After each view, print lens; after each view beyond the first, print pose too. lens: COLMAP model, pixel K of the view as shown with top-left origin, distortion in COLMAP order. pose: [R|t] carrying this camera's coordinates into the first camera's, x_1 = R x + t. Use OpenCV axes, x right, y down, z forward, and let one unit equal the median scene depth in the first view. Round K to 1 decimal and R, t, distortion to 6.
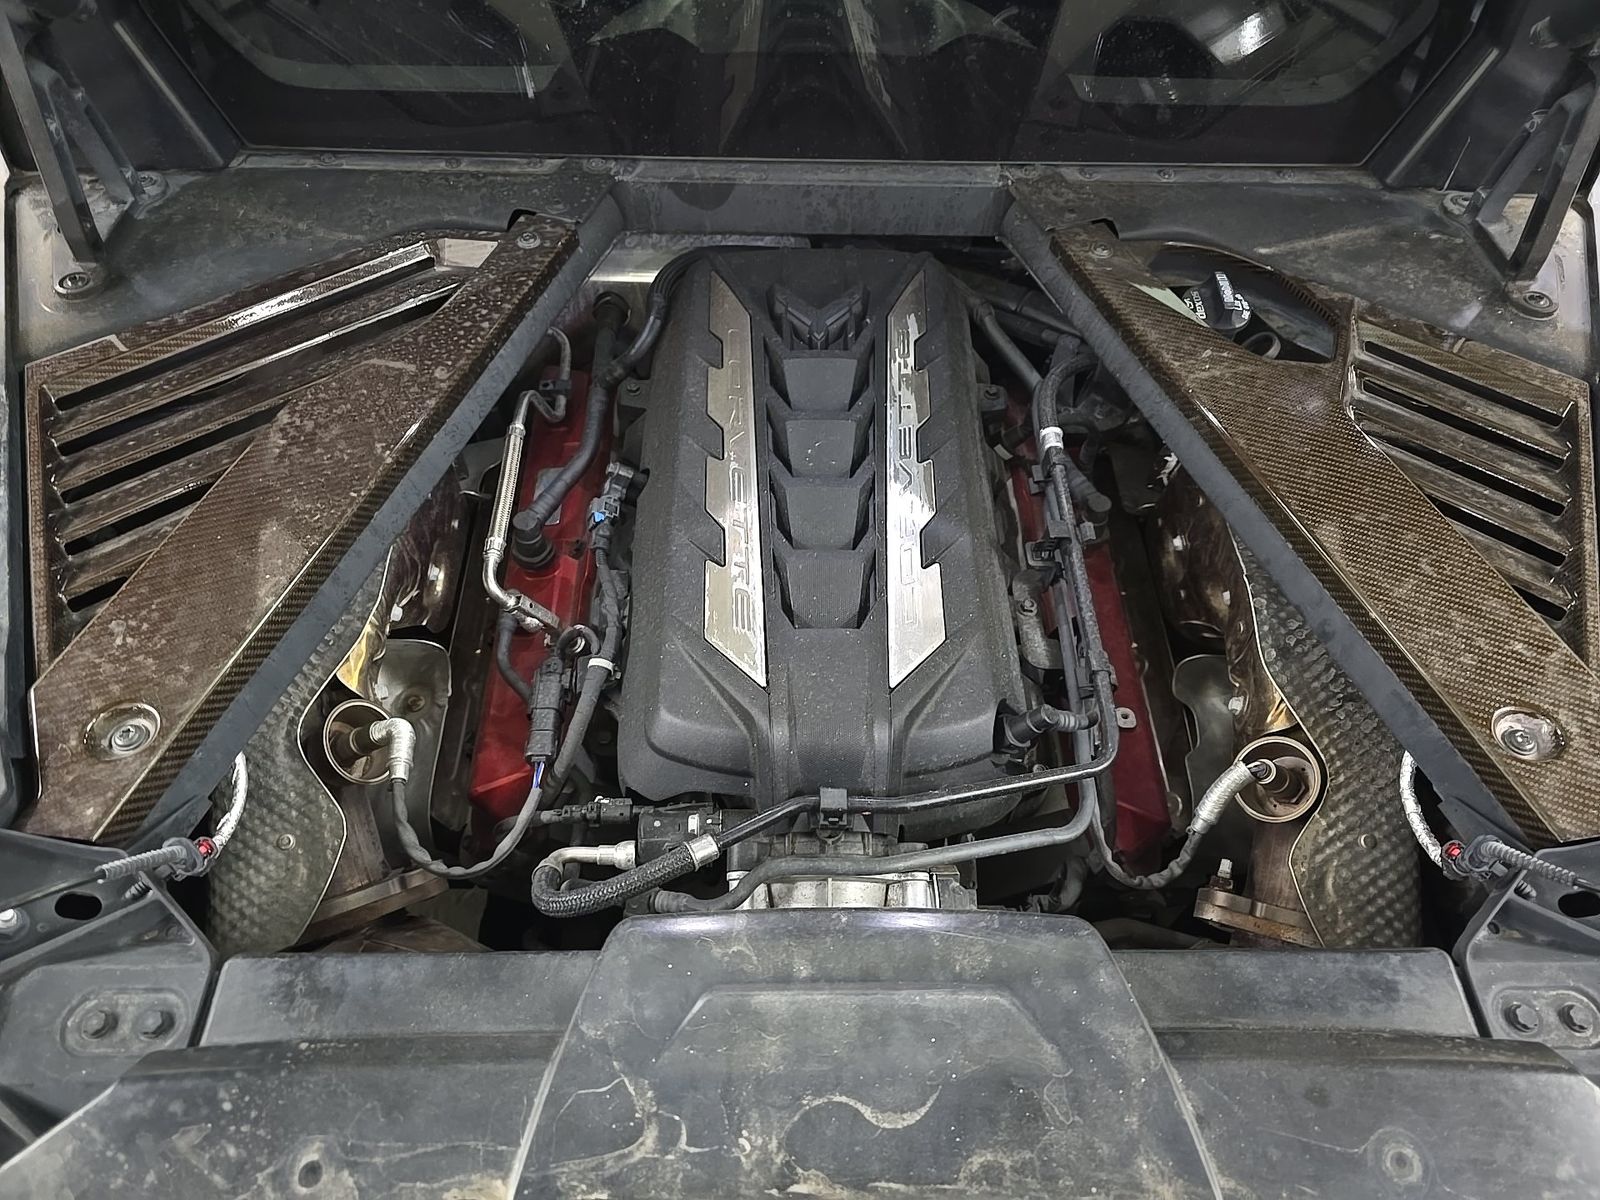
lens RADIAL K [[1071.7, 0, 799.6], [0, 1071.7, 600.9], [0, 0, 1]] dist [0.039983, -0.026098]
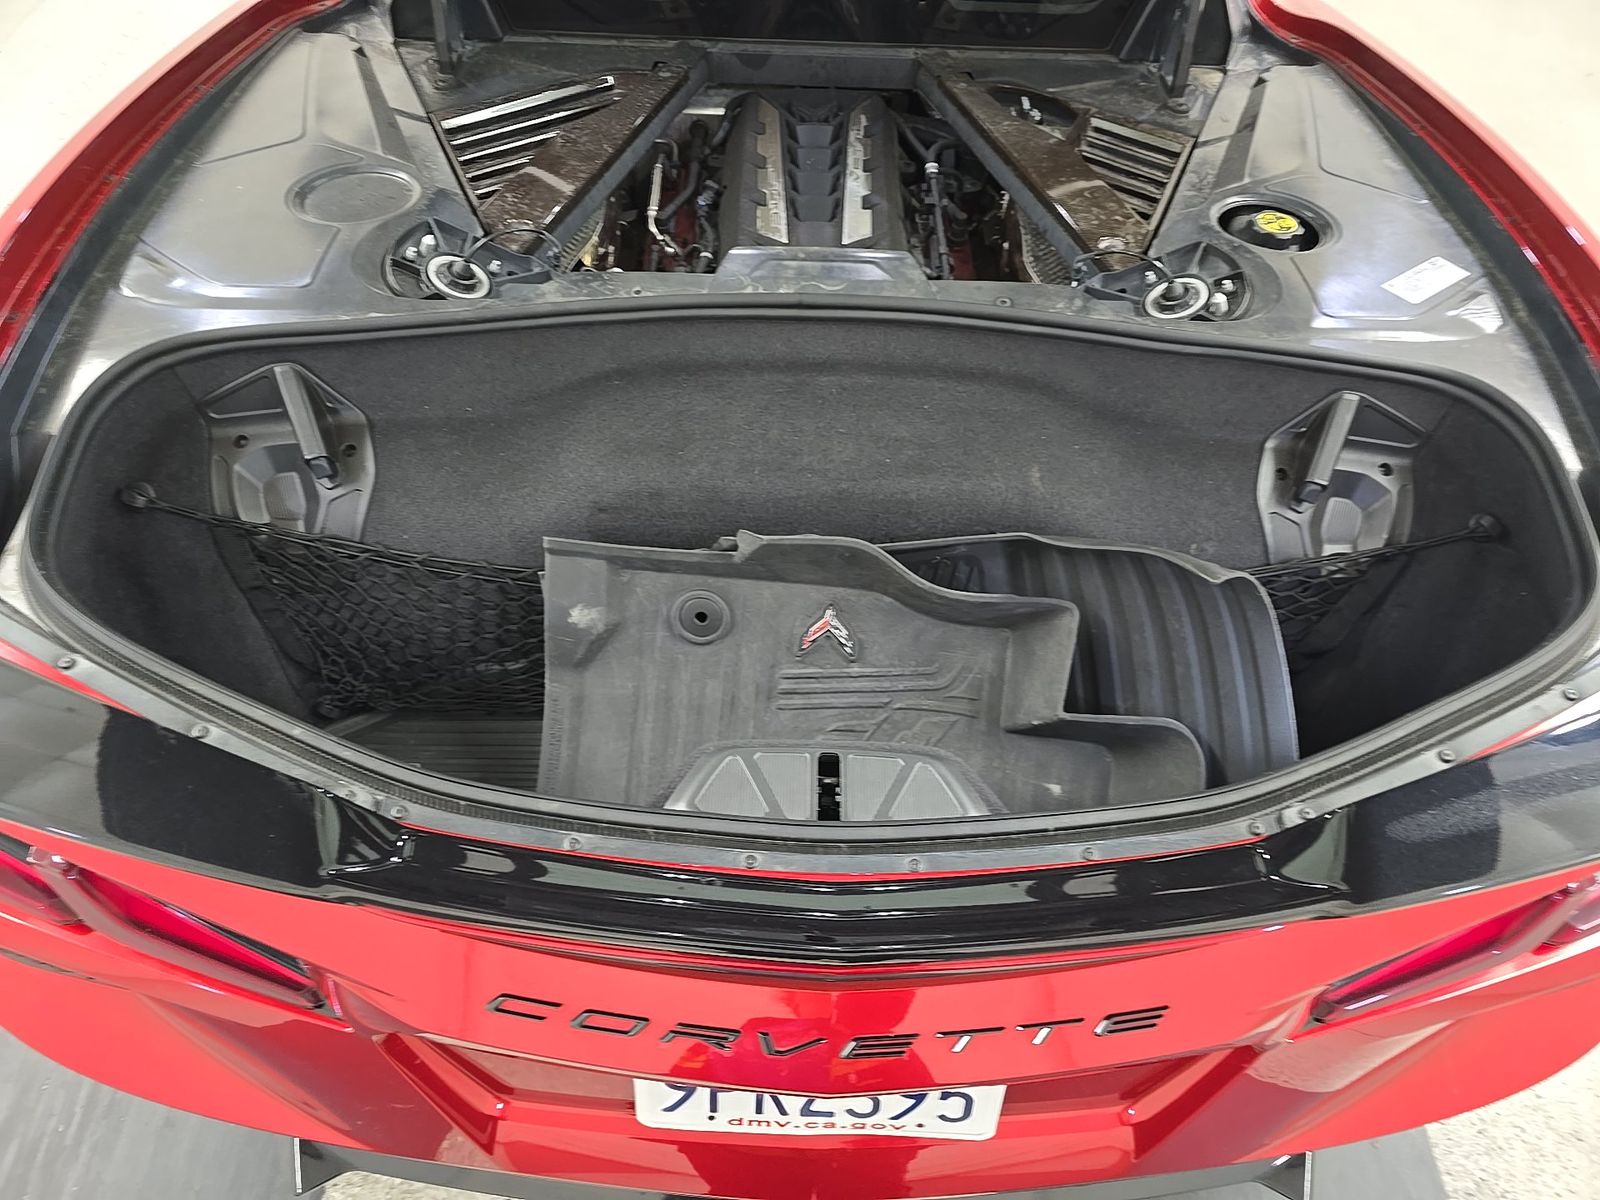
lens RADIAL K [[1071.7, 0, 799.3], [0, 1071.7, 599.6], [0, 0, 1]] dist [0.039983, -0.026098]
pose [[0.999892, 0.014274, -0.003462, 0.009296], [-0.014416, 0.998874, -0.045188, 0.687119], [0.002813, 0.045233, 0.998973, -0.884420]]
